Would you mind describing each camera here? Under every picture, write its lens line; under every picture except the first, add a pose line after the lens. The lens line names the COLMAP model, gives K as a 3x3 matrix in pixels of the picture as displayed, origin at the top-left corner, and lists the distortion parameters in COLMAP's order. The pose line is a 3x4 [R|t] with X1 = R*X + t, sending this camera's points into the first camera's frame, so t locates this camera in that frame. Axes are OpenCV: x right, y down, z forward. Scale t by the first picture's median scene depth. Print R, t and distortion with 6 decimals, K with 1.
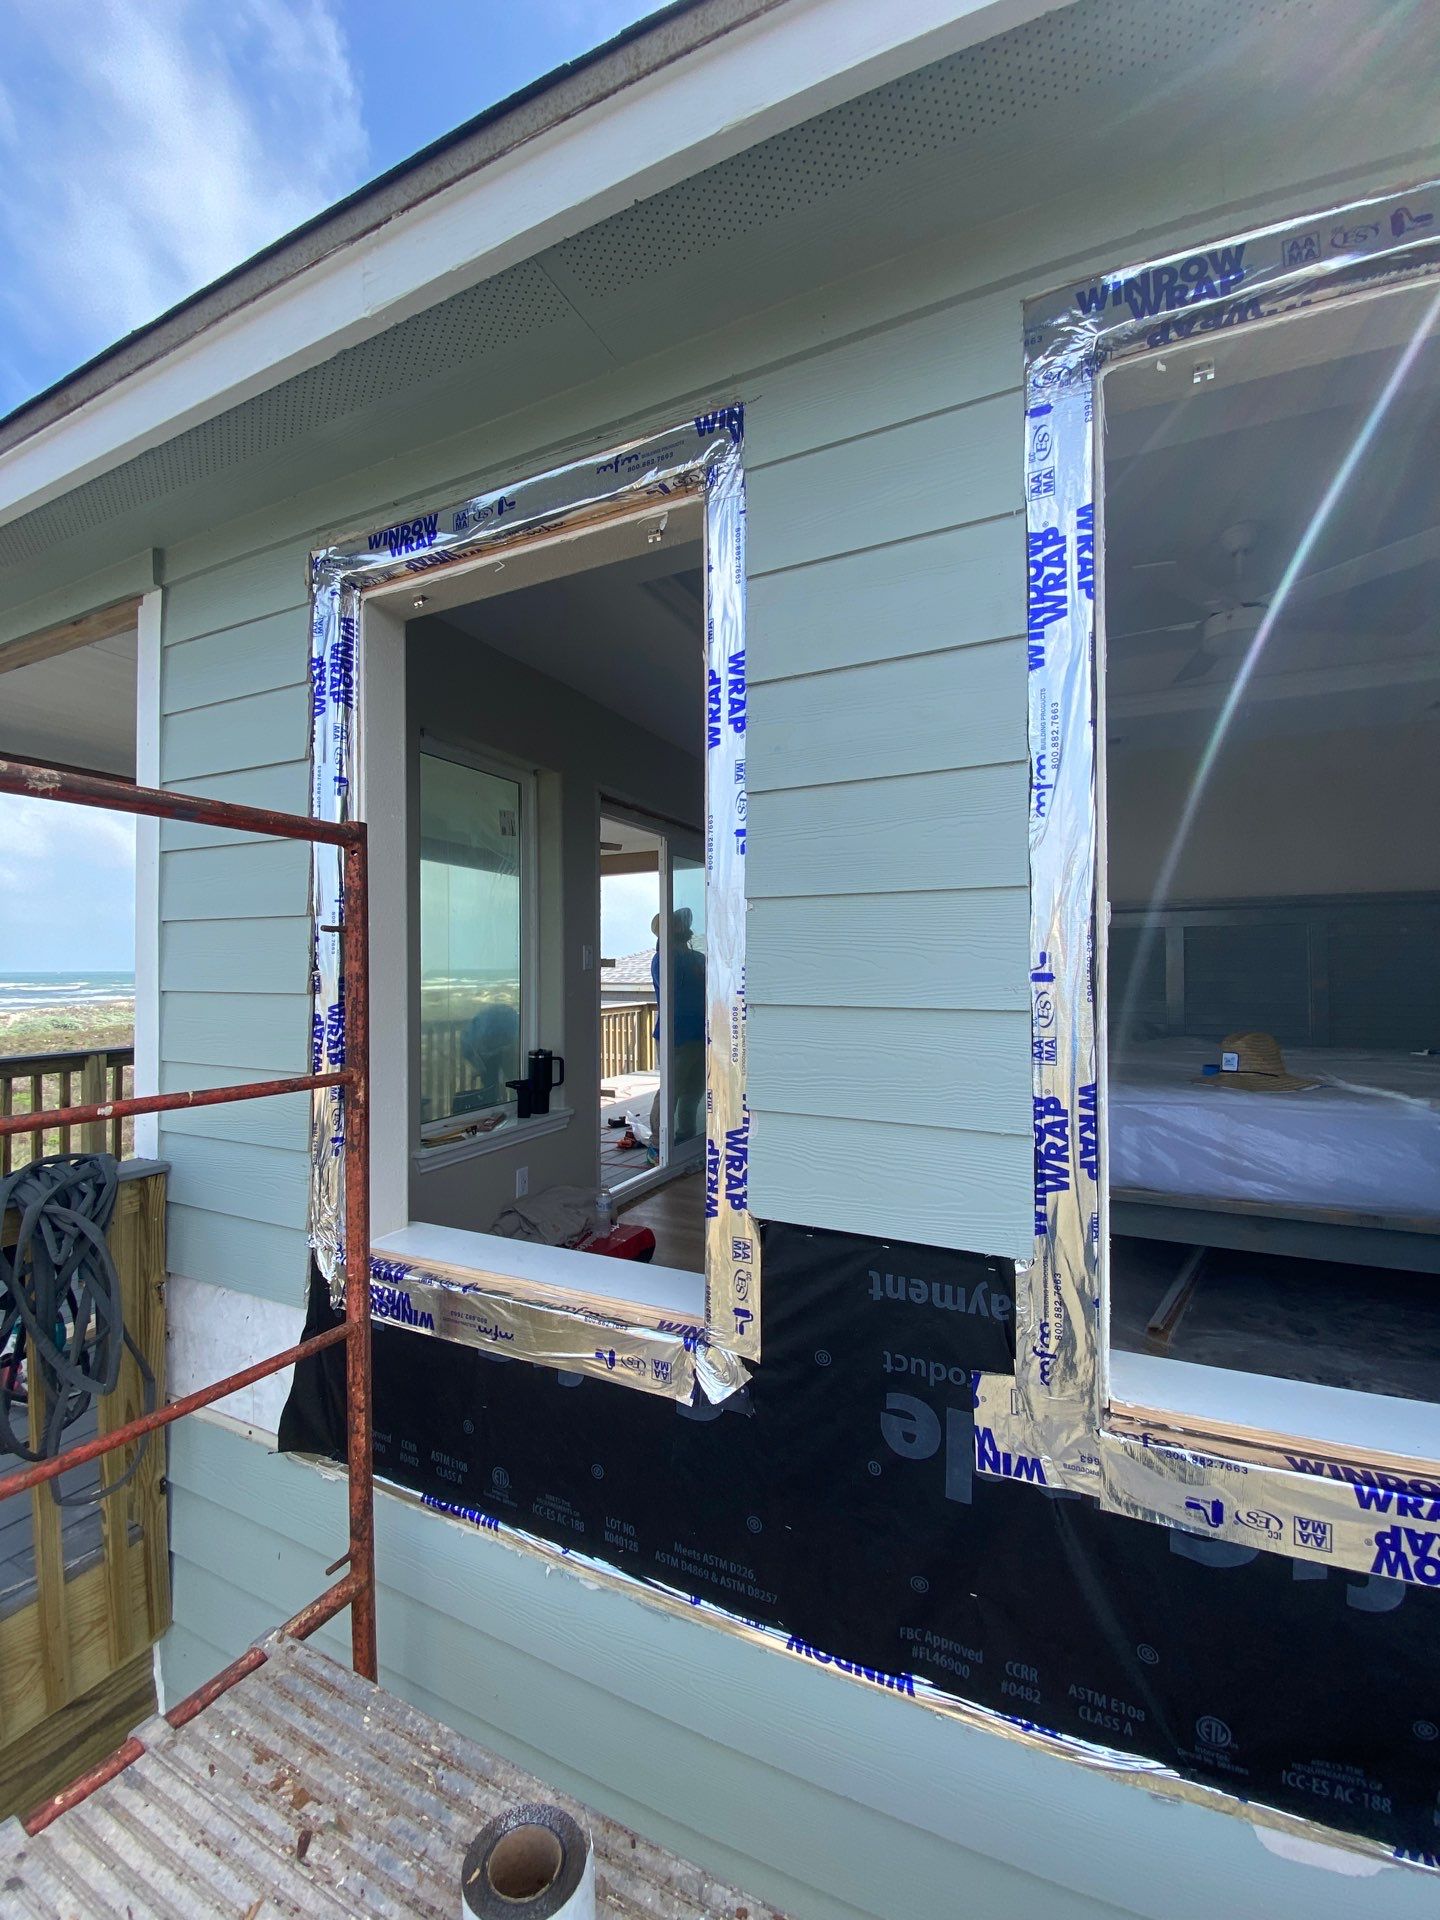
lens RADIAL K [[778.9, 0, 732.2], [0, 778.9, 957.4], [0, 0, 1]] dist [0.008679, -0.013653]
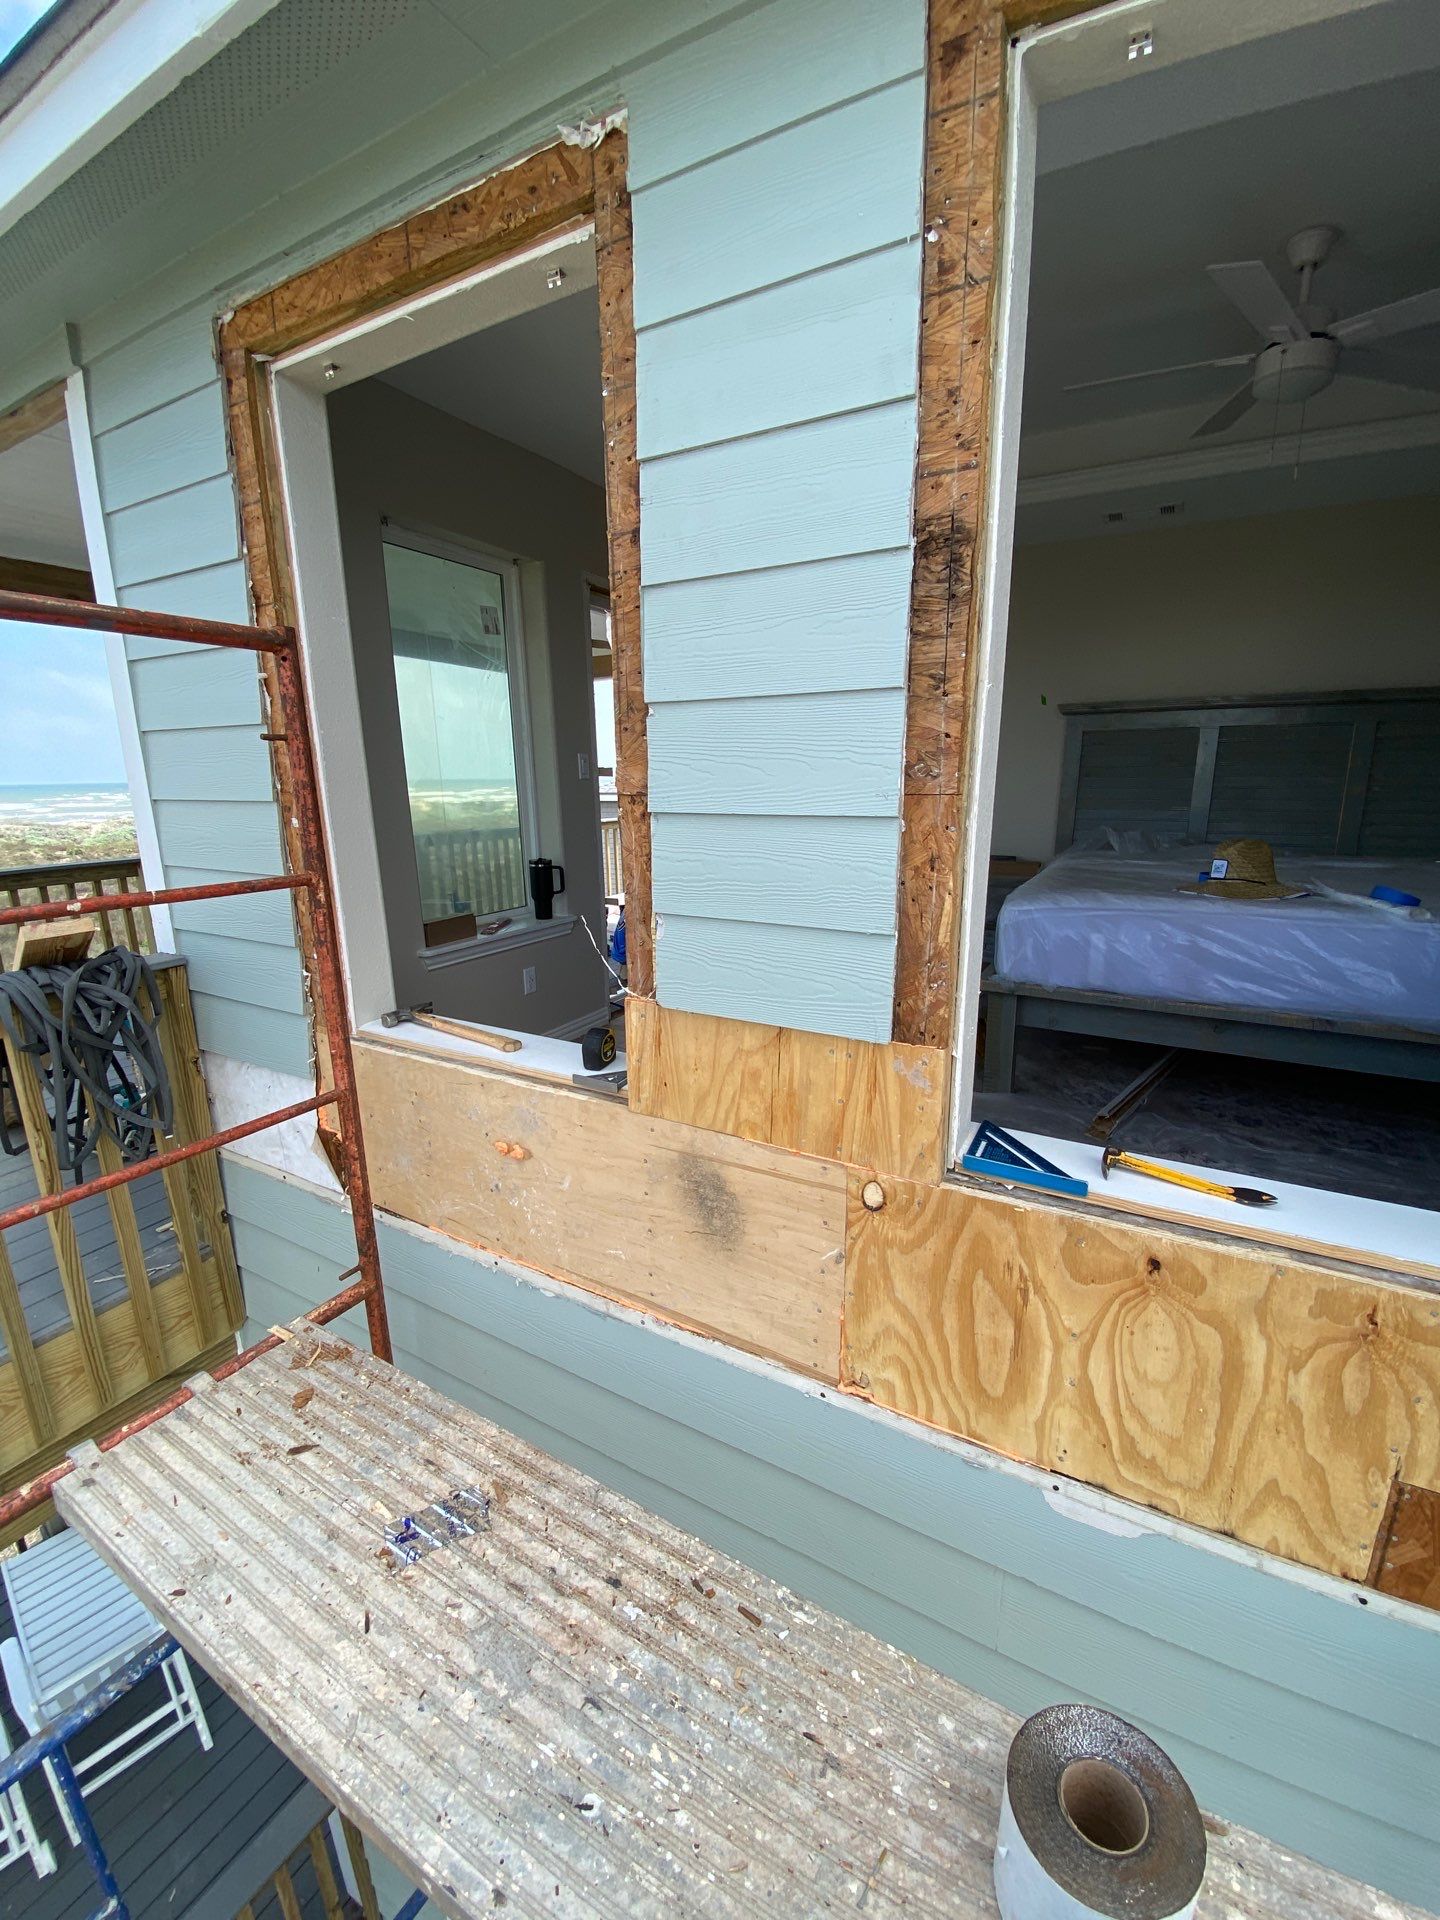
lens RADIAL K [[778.9, 0, 726.5], [0, 778.9, 954.5], [0, 0, 1]] dist [0.008679, -0.013653]
pose [[0.997798, 0.009742, -0.065612, 0.129177], [0.006166, 0.971252, 0.237972, -0.000229], [0.066044, -0.237853, 0.969053, -0.030148]]
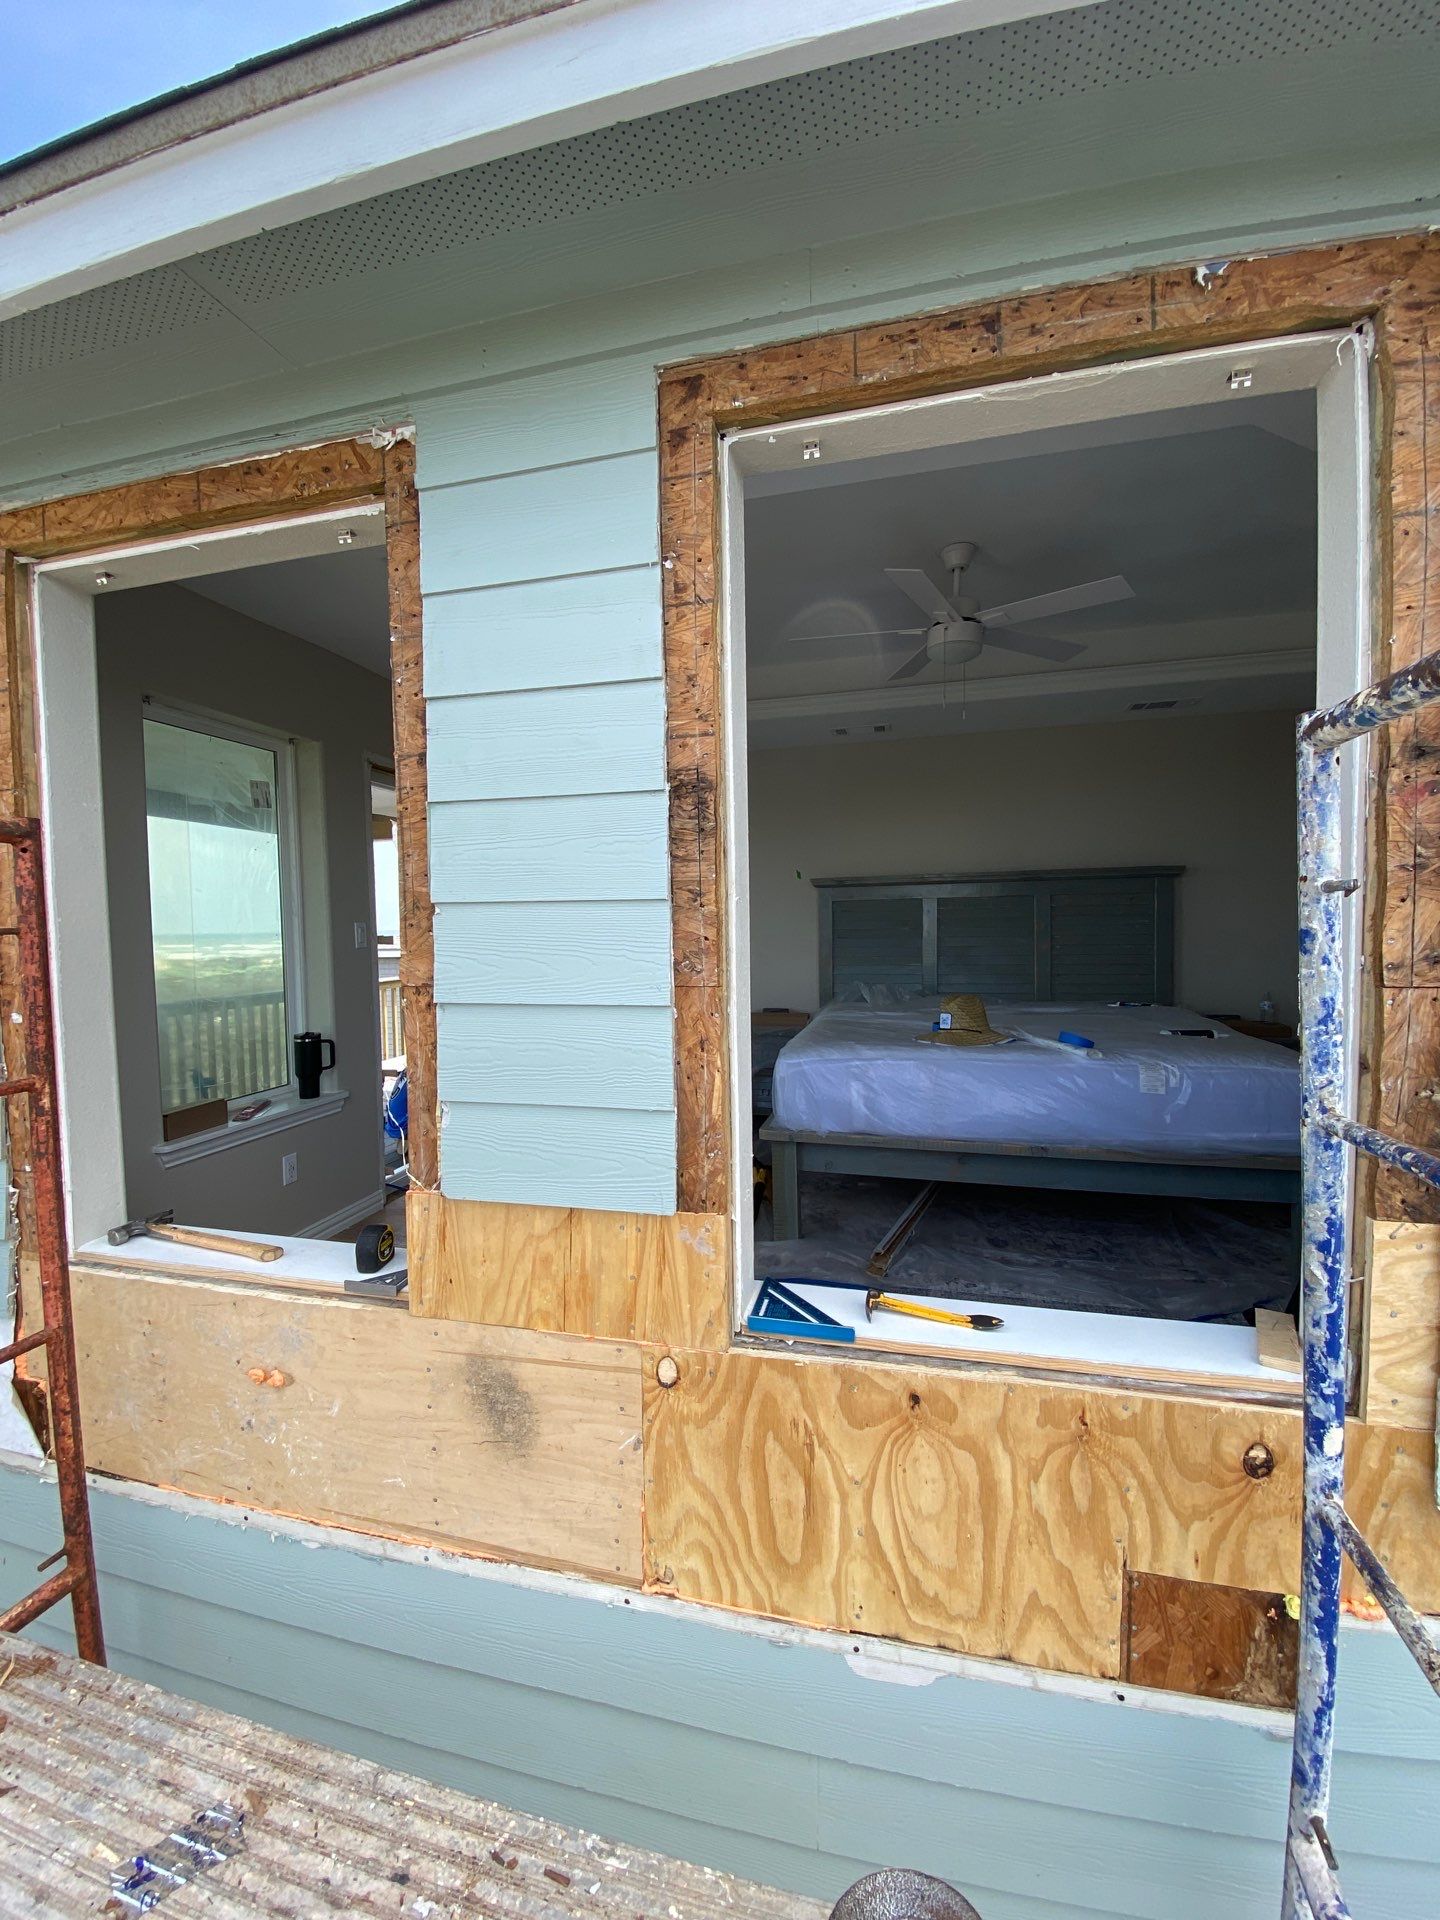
lens RADIAL K [[778.9, 0, 719.9], [0, 778.9, 957.0], [0, 0, 1]] dist [0.008679, -0.013653]
pose [[0.981191, -0.020760, 0.191922, 0.134565], [0.010844, 0.998558, 0.052572, -0.036868], [-0.192737, -0.049502, 0.980001, -0.083990]]
